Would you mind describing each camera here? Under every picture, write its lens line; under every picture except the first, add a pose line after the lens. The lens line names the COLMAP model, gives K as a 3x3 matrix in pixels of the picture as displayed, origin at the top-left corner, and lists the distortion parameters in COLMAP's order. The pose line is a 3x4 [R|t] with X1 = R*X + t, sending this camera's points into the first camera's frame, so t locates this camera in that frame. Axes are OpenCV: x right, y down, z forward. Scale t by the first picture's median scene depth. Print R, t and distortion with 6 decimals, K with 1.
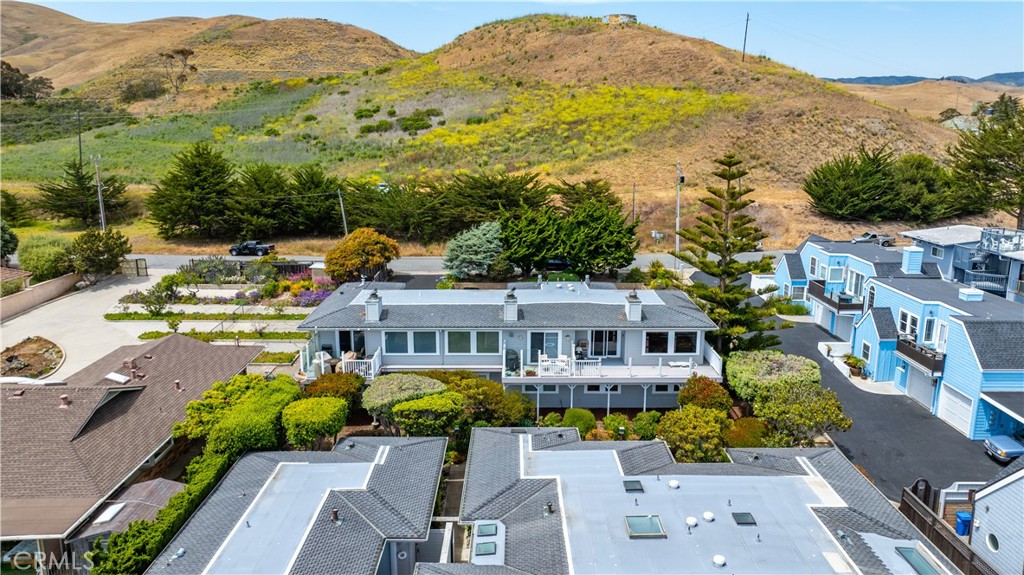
lens RADIAL K [[722.0, 0, 512.0], [0, 722.0, 287.5], [0, 0, 1]] dist [-0.034827, 0.027680]
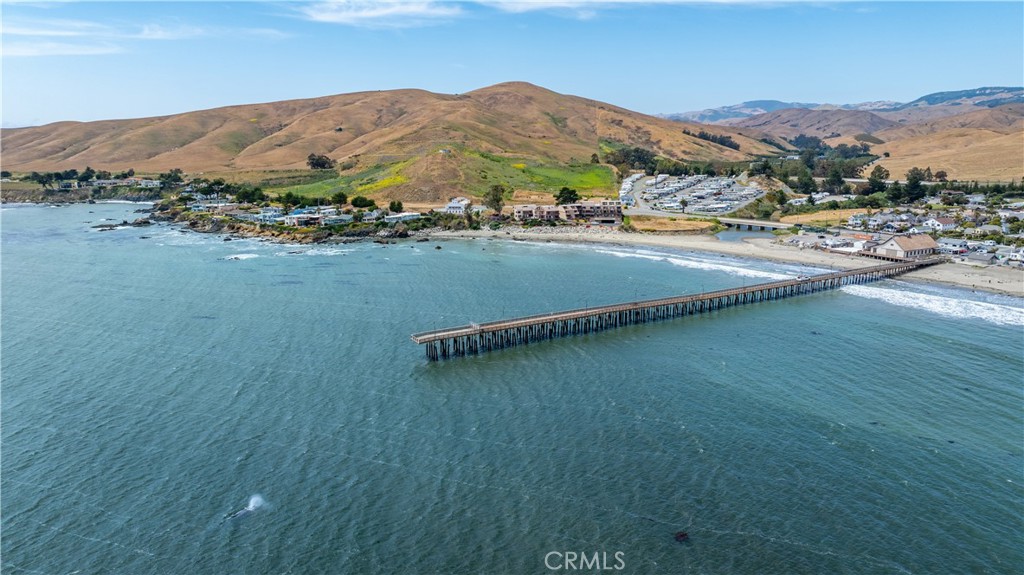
lens RADIAL K [[716.2, 0, 512.0], [0, 716.2, 287.5], [0, 0, 1]] dist [-0.040967, 0.030336]
pose [[0.849280, 0.099350, -0.518511, 3.320516], [-0.105869, 0.994233, 0.017097, 0.244442], [0.517219, 0.040374, 0.854900, -2.444759]]
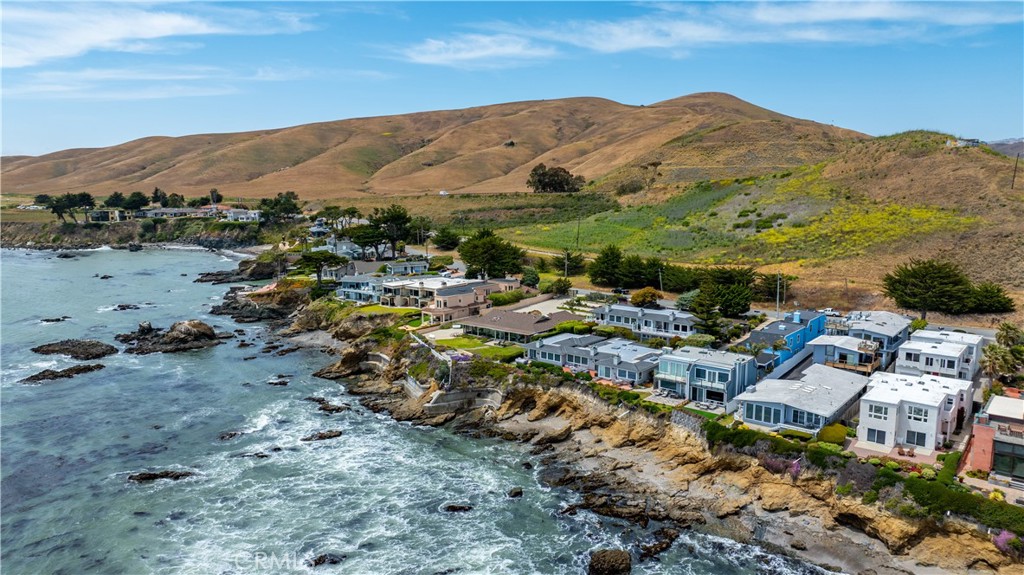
lens RADIAL K [[722.0, 0, 512.0], [0, 722.0, 287.5], [0, 0, 1]] dist [-0.034827, 0.027680]
pose [[0.774553, 0.093829, -0.625511, 0.539471], [-0.136287, 0.990464, -0.020187, 0.020163], [0.617652, 0.100885, 0.779954, -0.685834]]
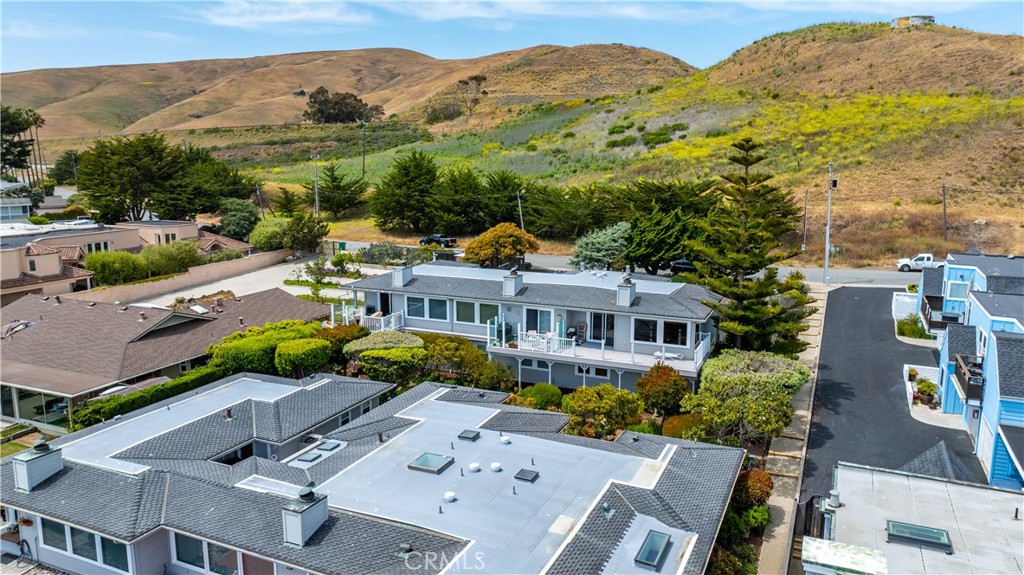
lens RADIAL K [[722.0, 0, 512.0], [0, 722.0, 287.5], [0, 0, 1]] dist [-0.034827, 0.027680]
pose [[0.909496, 0.074813, -0.408926, 0.133801], [-0.088101, 0.996017, -0.013724, 0.014981], [0.406270, 0.048509, 0.912464, 0.012546]]
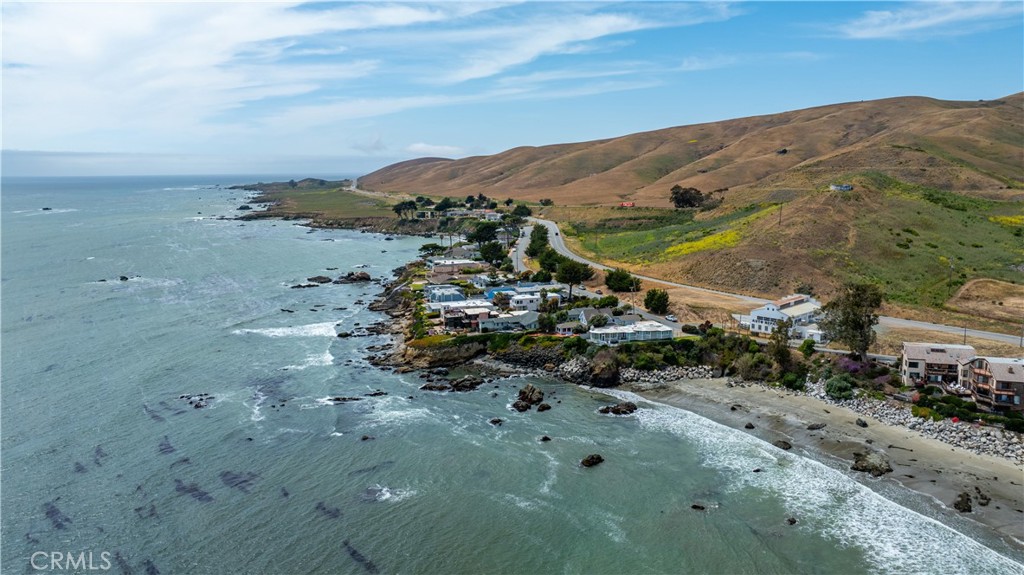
lens RADIAL K [[722.0, 0, 512.0], [0, 722.0, 287.5], [0, 0, 1]] dist [-0.034827, 0.027680]
pose [[0.325336, 0.148732, -0.933828, 2.386576], [-0.194391, 0.976979, 0.087881, -0.197500], [0.925402, 0.152937, 0.346759, -0.468423]]
